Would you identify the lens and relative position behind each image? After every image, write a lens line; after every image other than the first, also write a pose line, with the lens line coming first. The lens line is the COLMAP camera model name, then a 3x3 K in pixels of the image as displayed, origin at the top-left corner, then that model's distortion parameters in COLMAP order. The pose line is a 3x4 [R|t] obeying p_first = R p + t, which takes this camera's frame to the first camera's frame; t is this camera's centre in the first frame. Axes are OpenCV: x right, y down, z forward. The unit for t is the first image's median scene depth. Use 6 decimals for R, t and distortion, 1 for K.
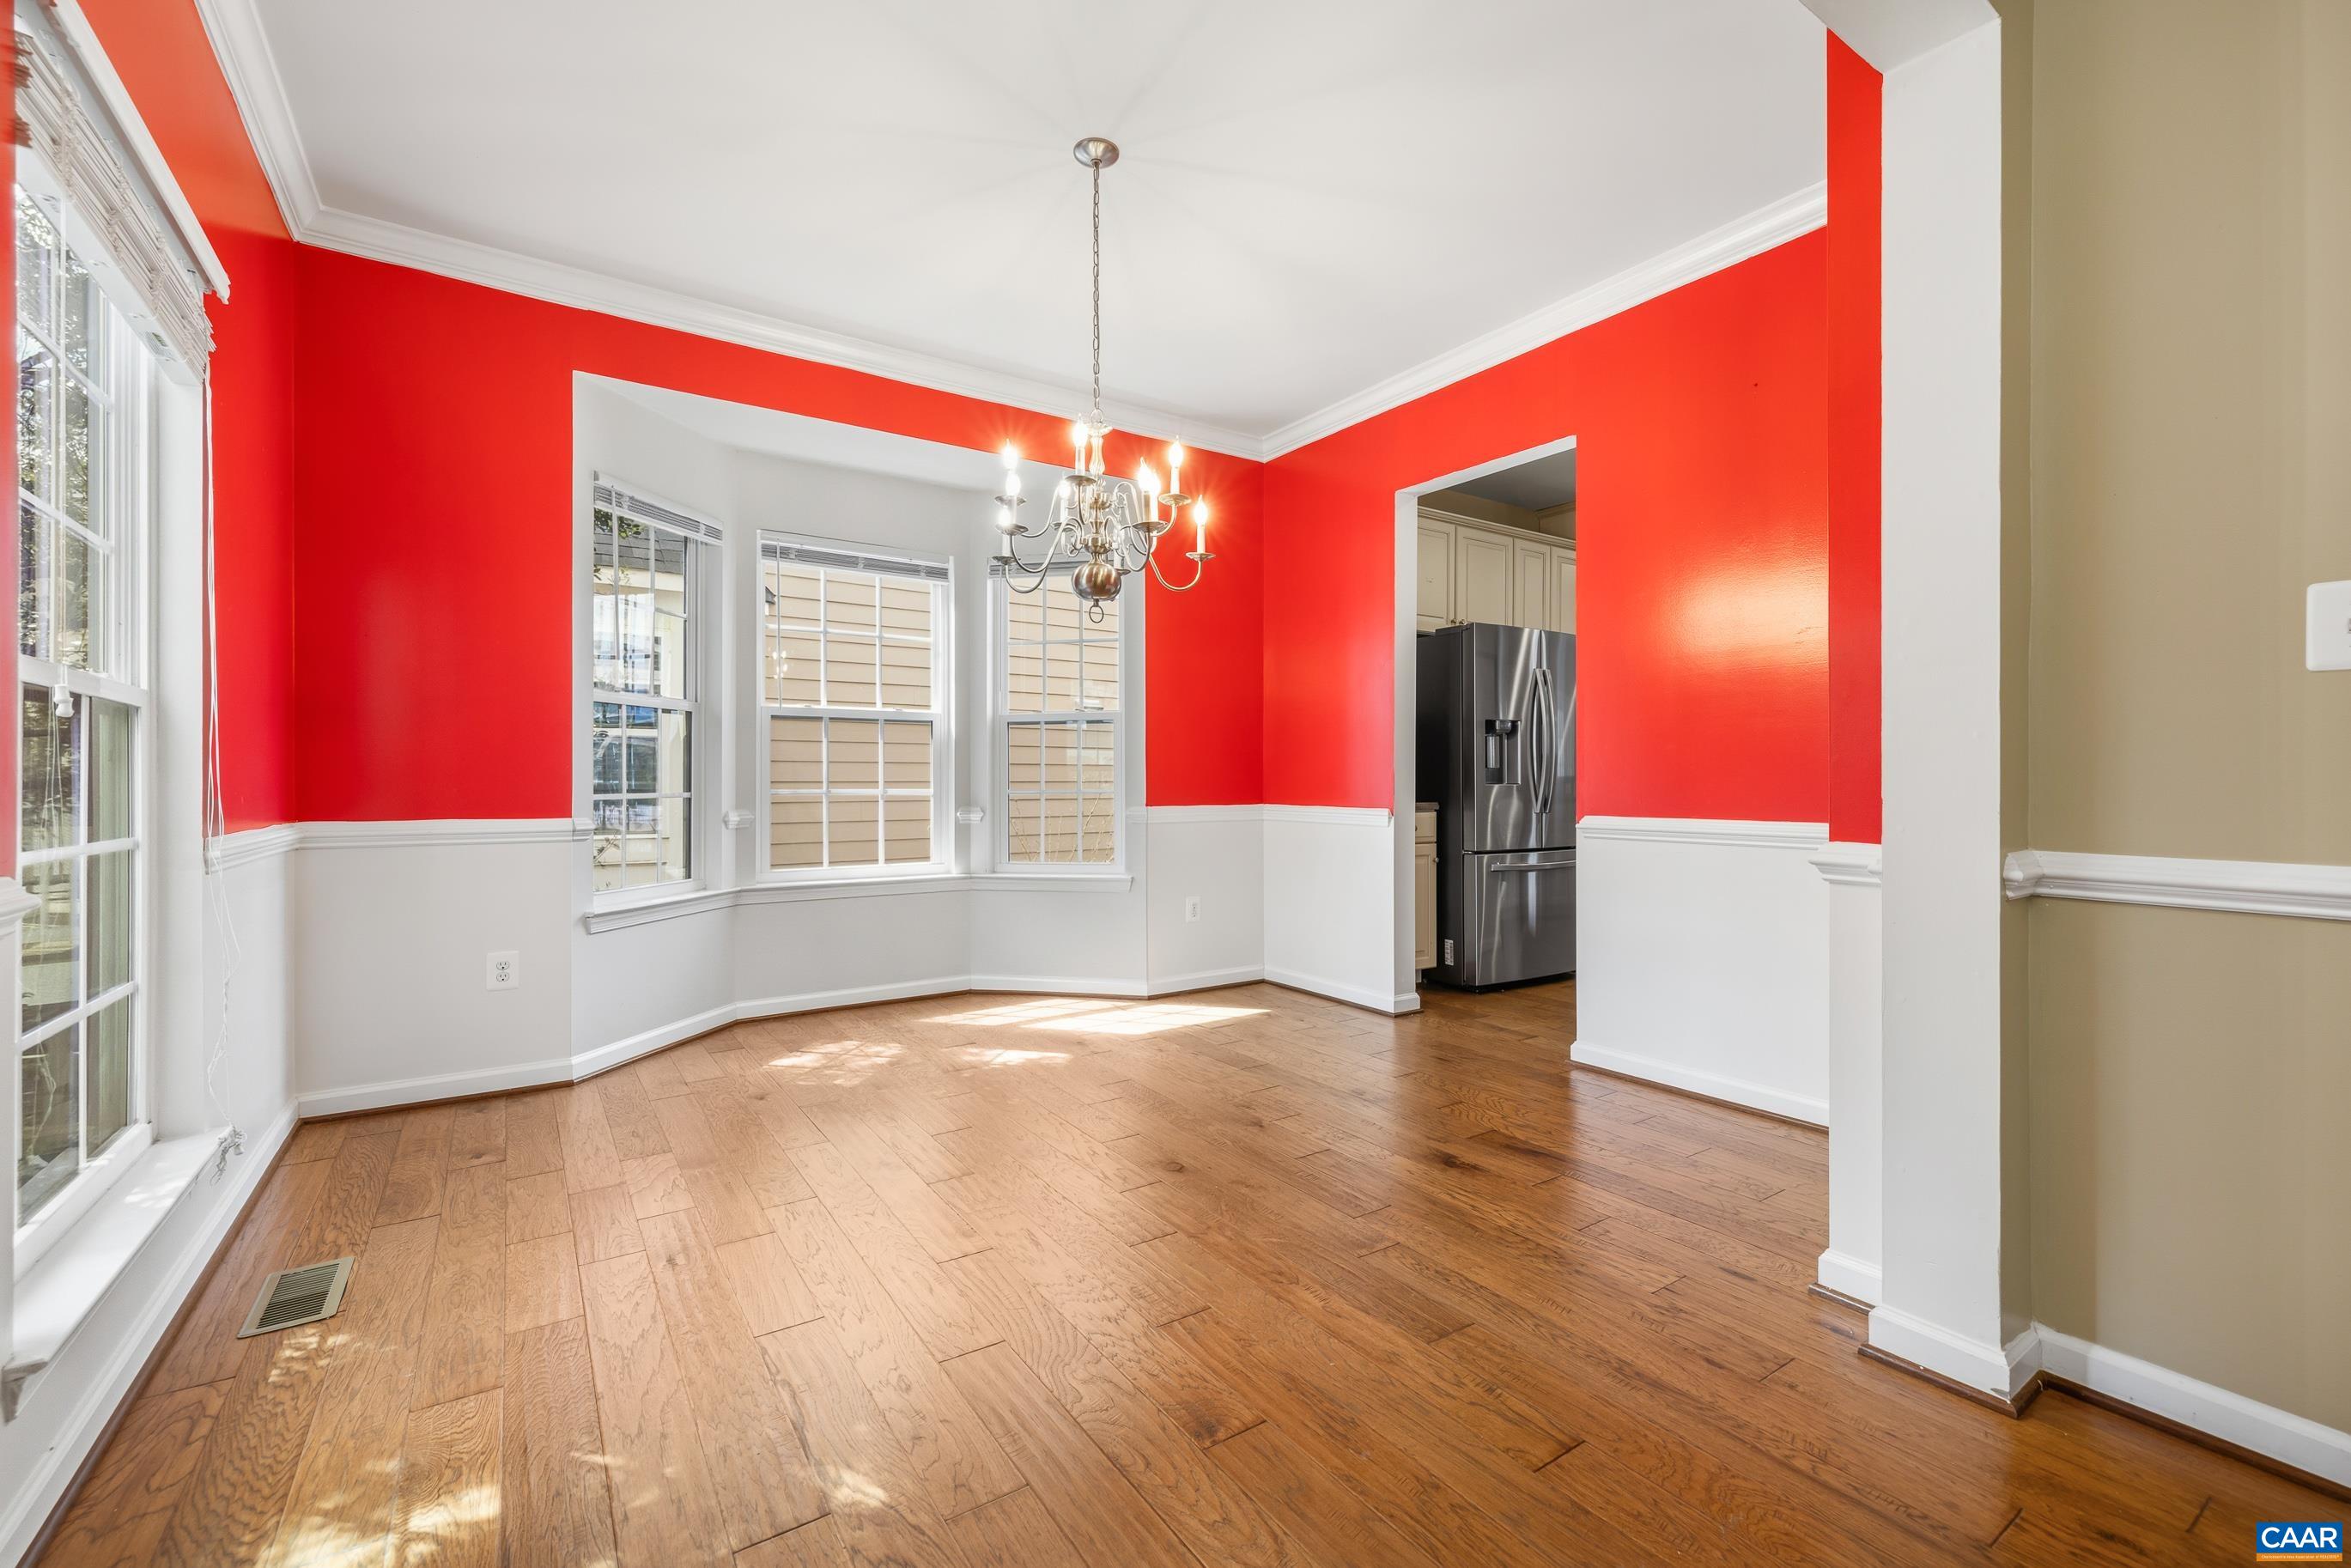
lens RADIAL K [[993.8, 0, 1181.8], [0, 993.8, 783.7], [0, 0, 1]] dist [0.001625, -0.000012]
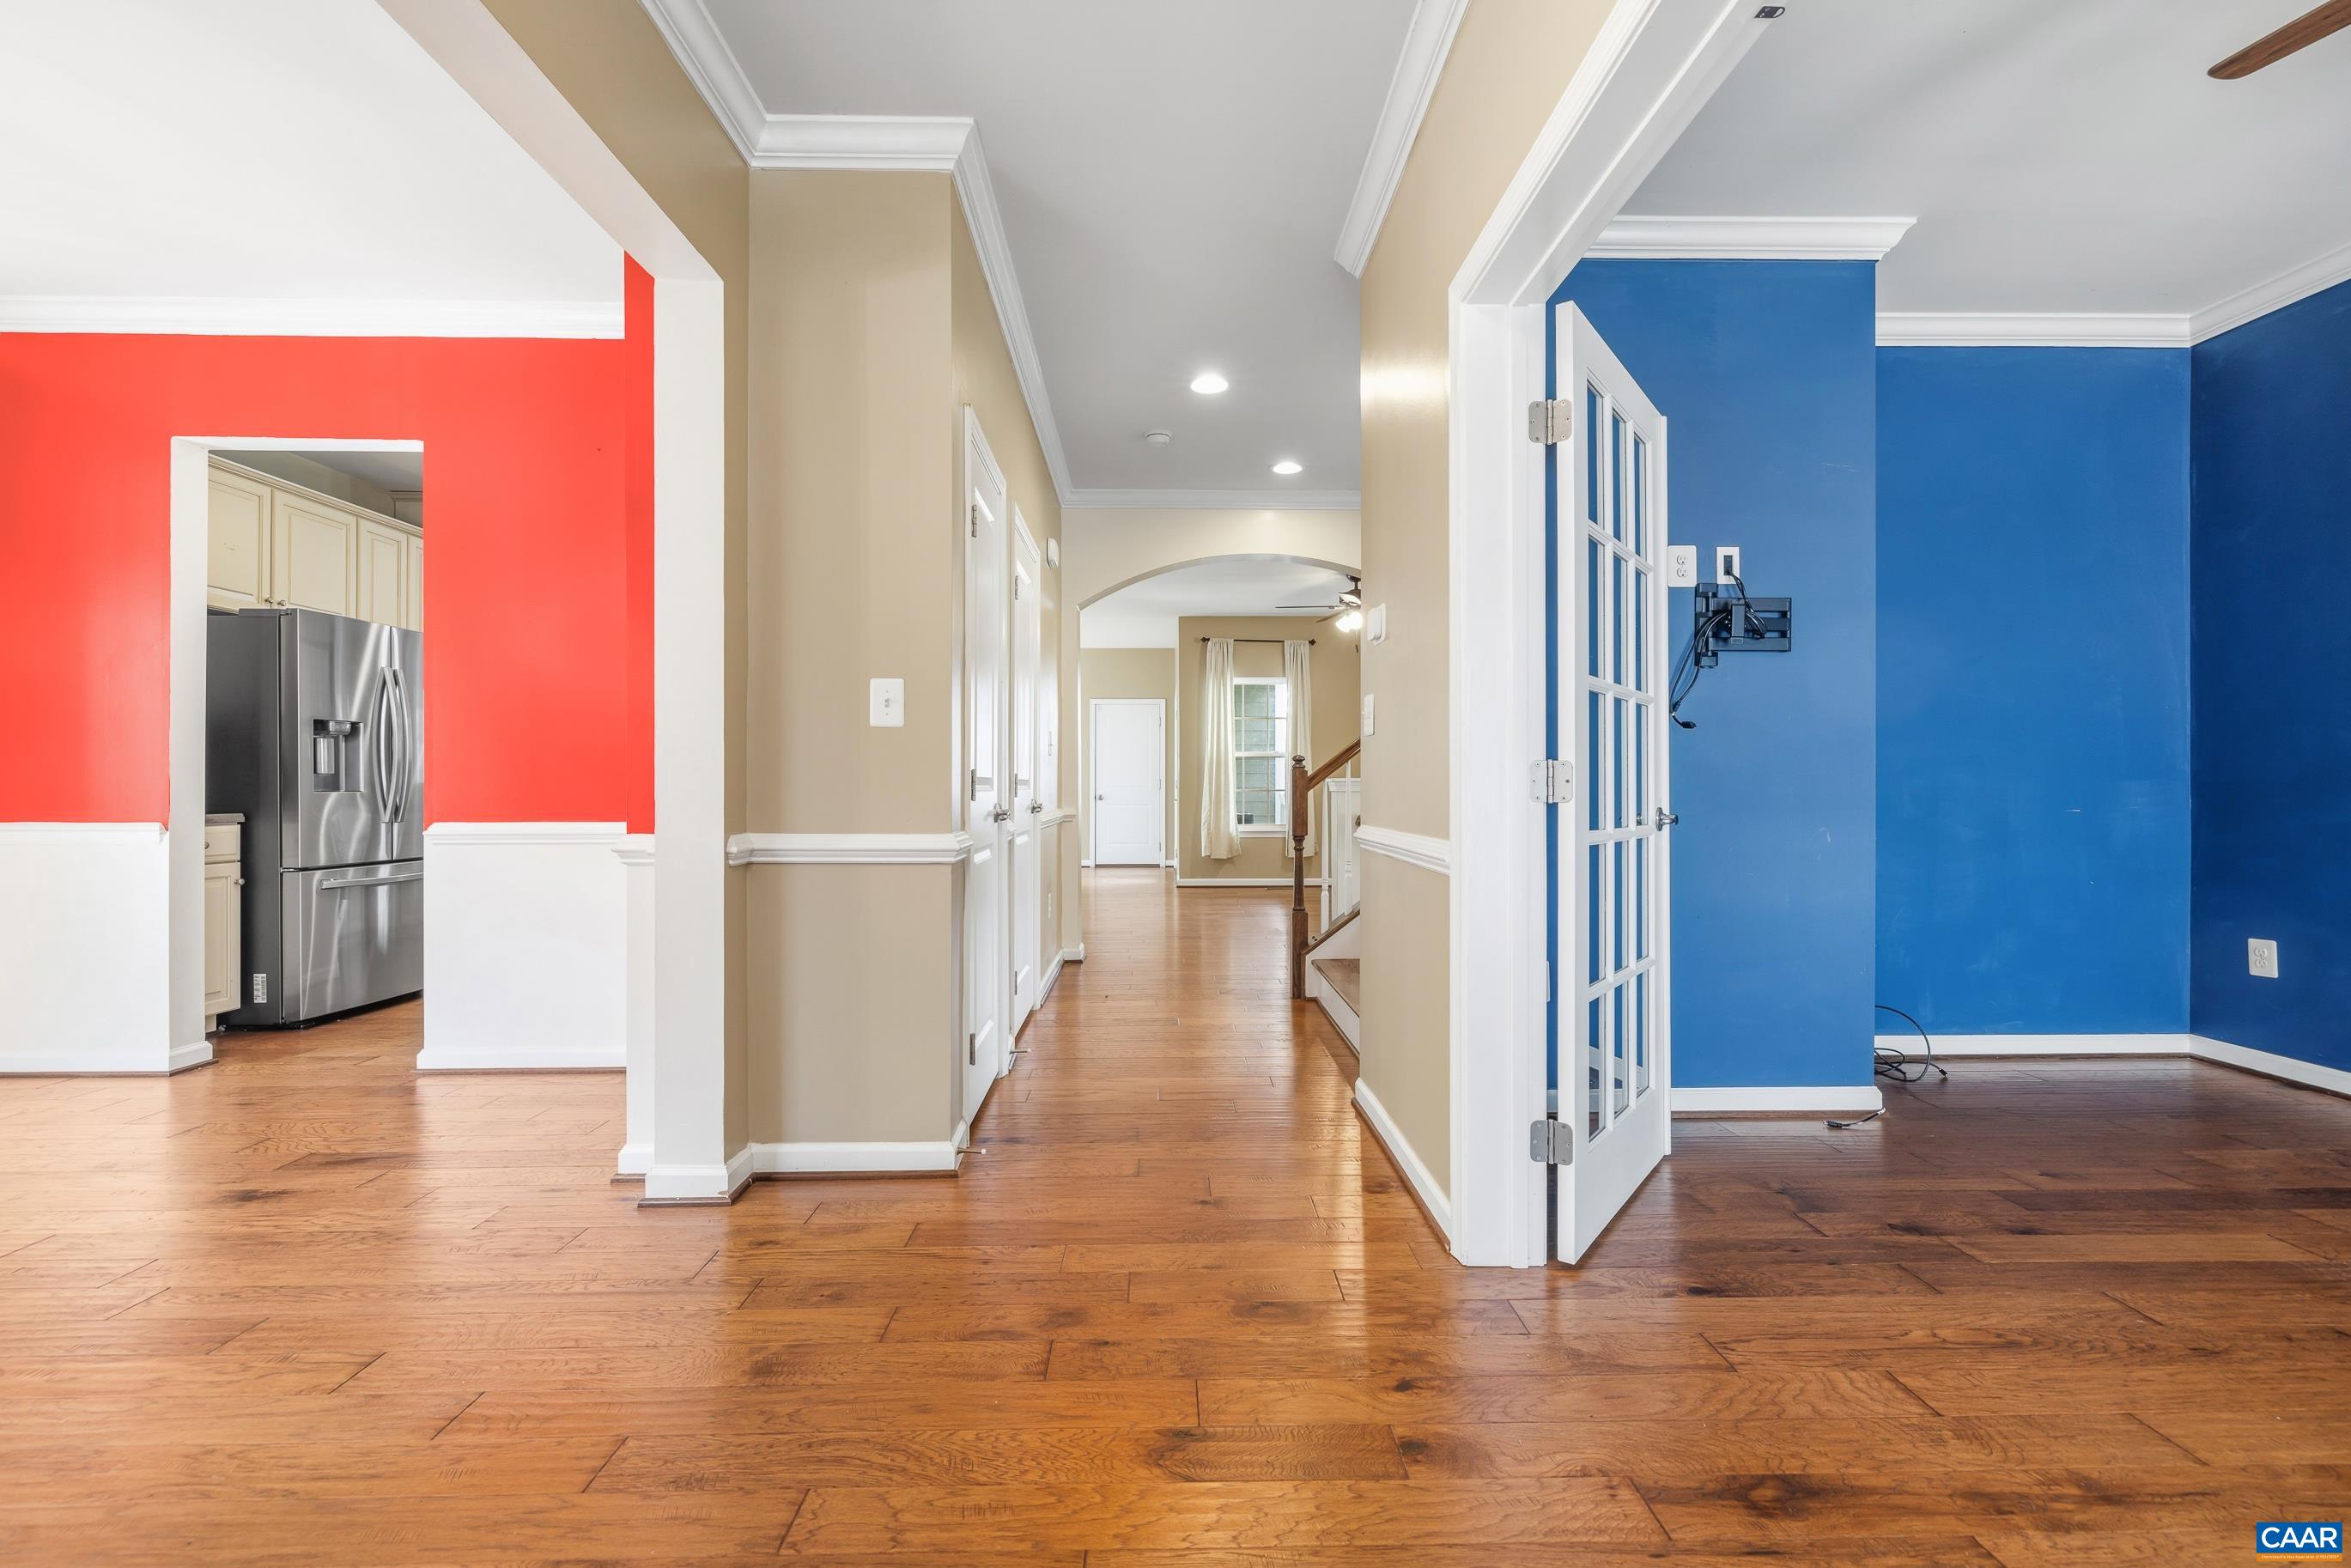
lens RADIAL K [[993.8, 0, 1181.8], [0, 993.8, 783.7], [0, 0, 1]] dist [0.001625, -0.000012]
pose [[0.540494, 0.001549, 0.841347, -0.034580], [0.003579, 0.999985, -0.004141, -0.000645], [-0.841340, 0.005249, 0.540480, -0.194375]]
